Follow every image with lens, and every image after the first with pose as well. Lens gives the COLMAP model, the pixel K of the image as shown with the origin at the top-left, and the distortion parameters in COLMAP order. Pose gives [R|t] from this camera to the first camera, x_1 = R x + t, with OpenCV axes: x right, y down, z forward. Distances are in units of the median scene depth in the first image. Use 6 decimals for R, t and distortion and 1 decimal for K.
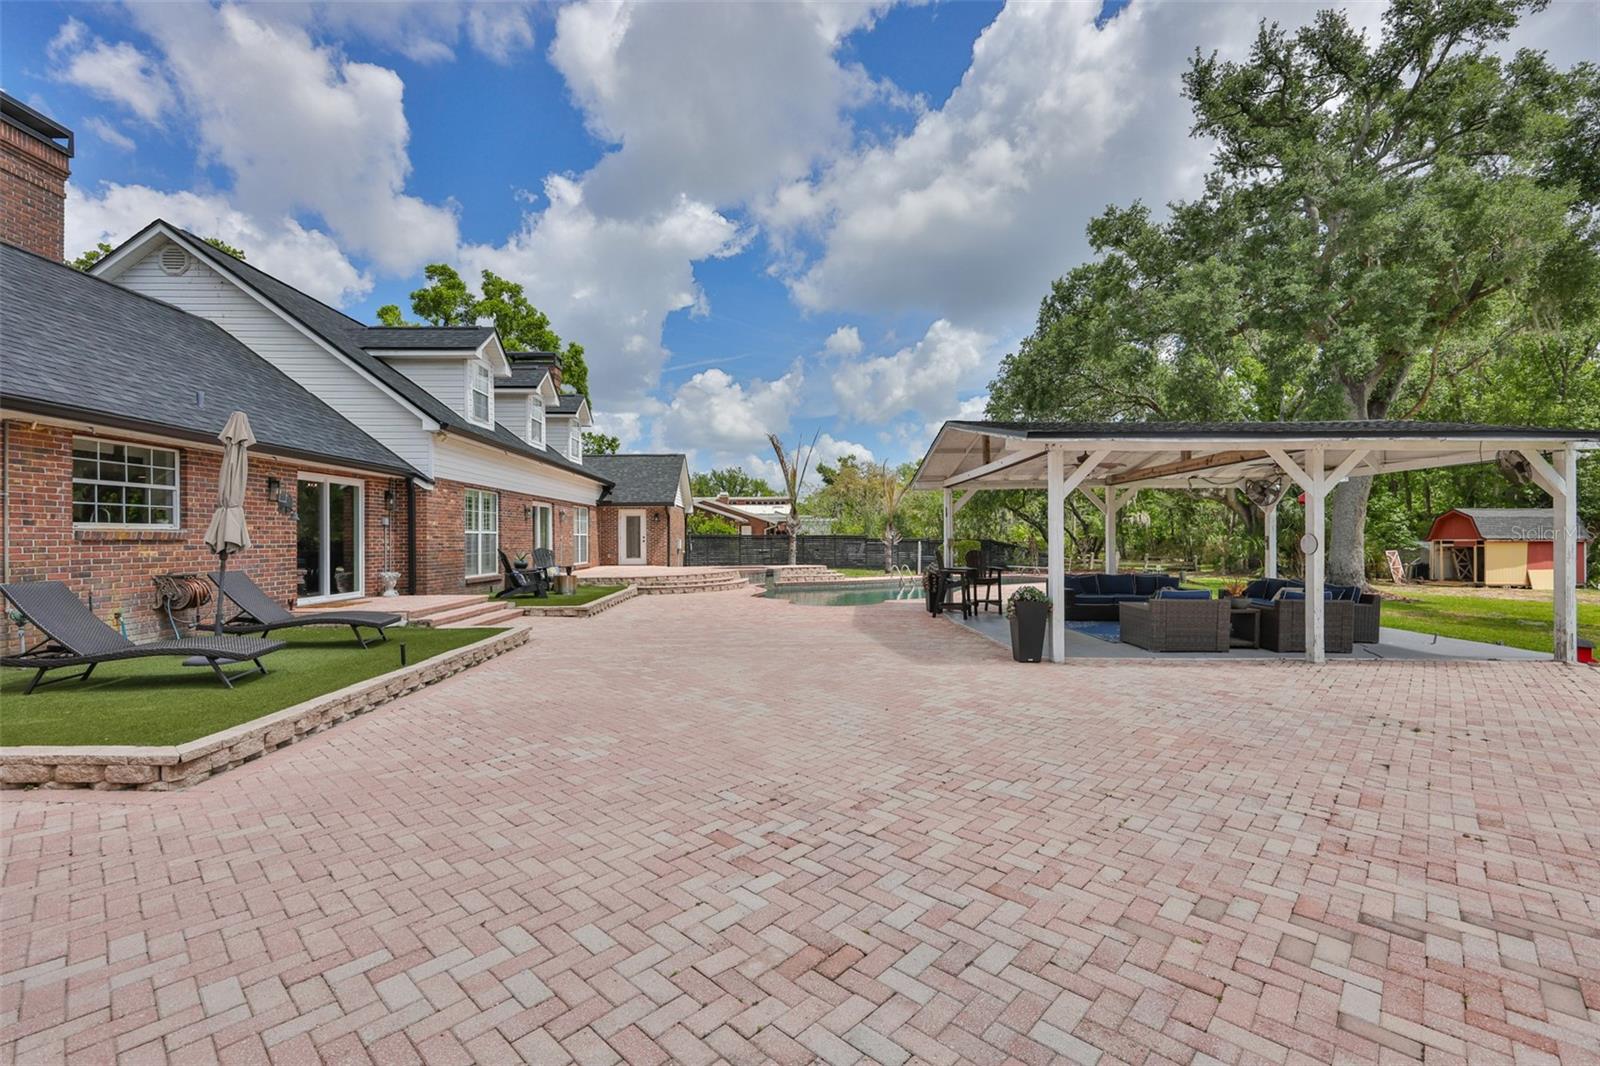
lens RADIAL K [[684.4, 0, 792.5], [0, 684.4, 534.5], [0, 0, 1]] dist [-0.000111, -0.000215]
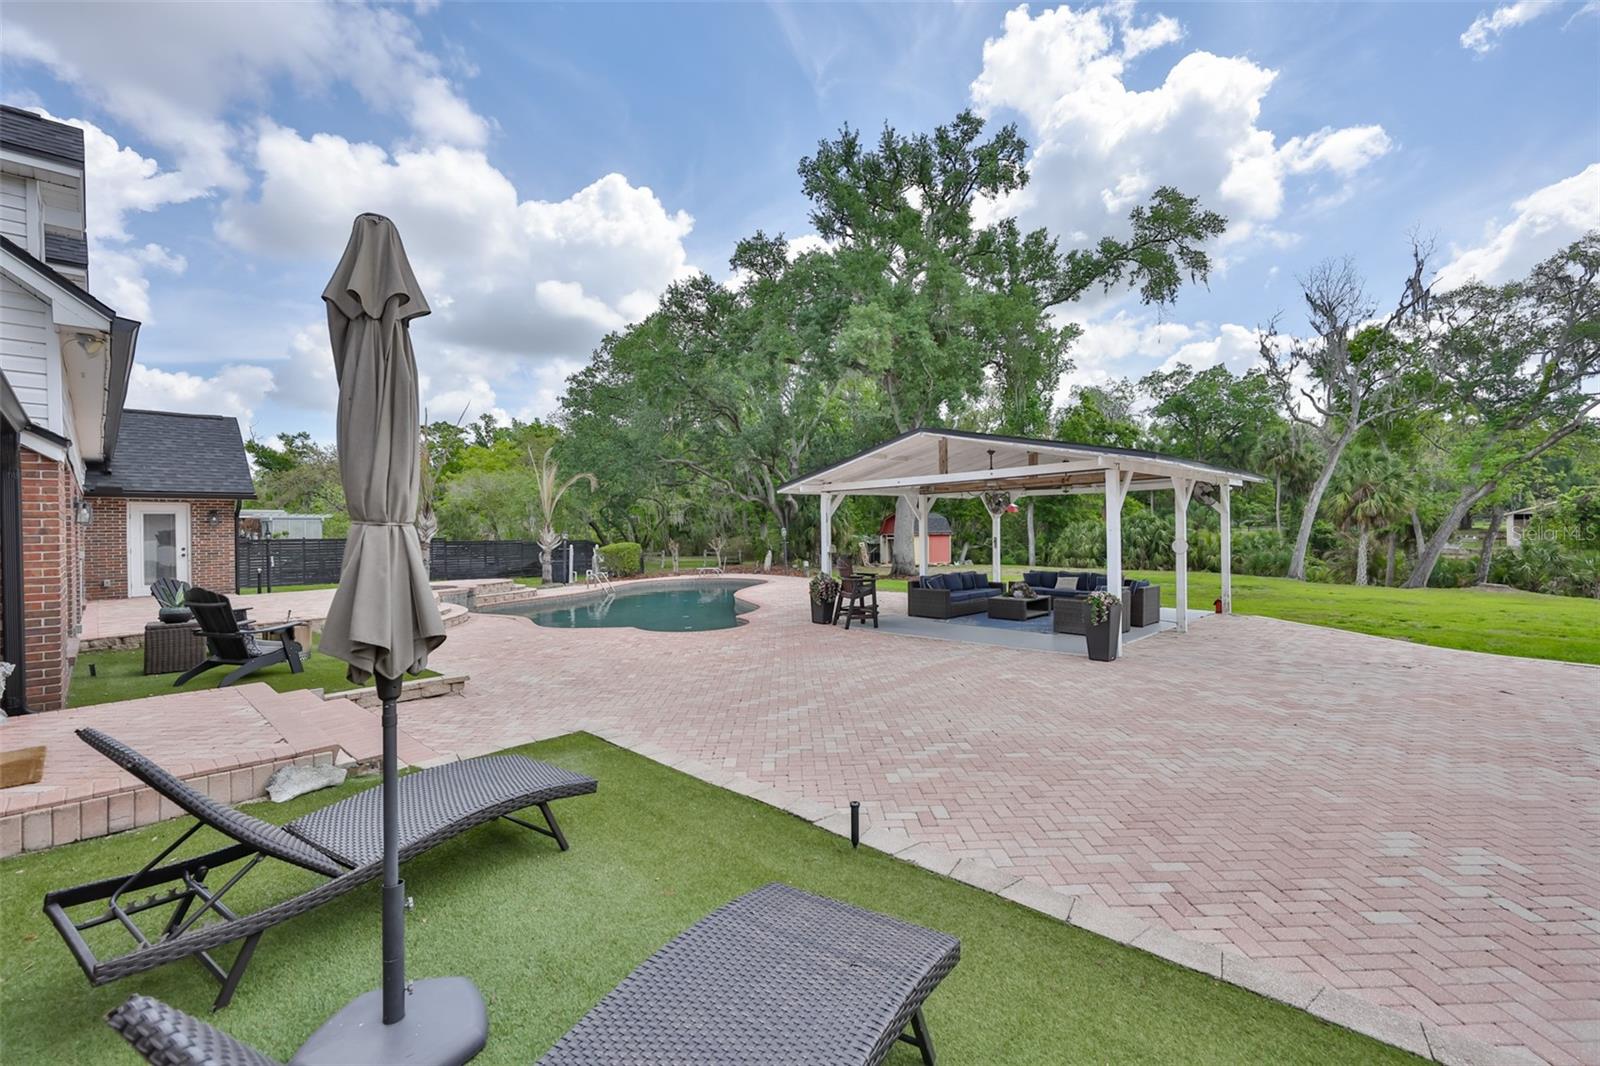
lens RADIAL K [[684.4, 0, 792.5], [0, 684.4, 534.5], [0, 0, 1]] dist [-0.000111, -0.000215]
pose [[0.711427, -0.011838, 0.702660, -0.263881], [0.007554, 0.999929, 0.009198, -0.010062], [-0.702719, -0.001236, 0.711466, 0.191766]]
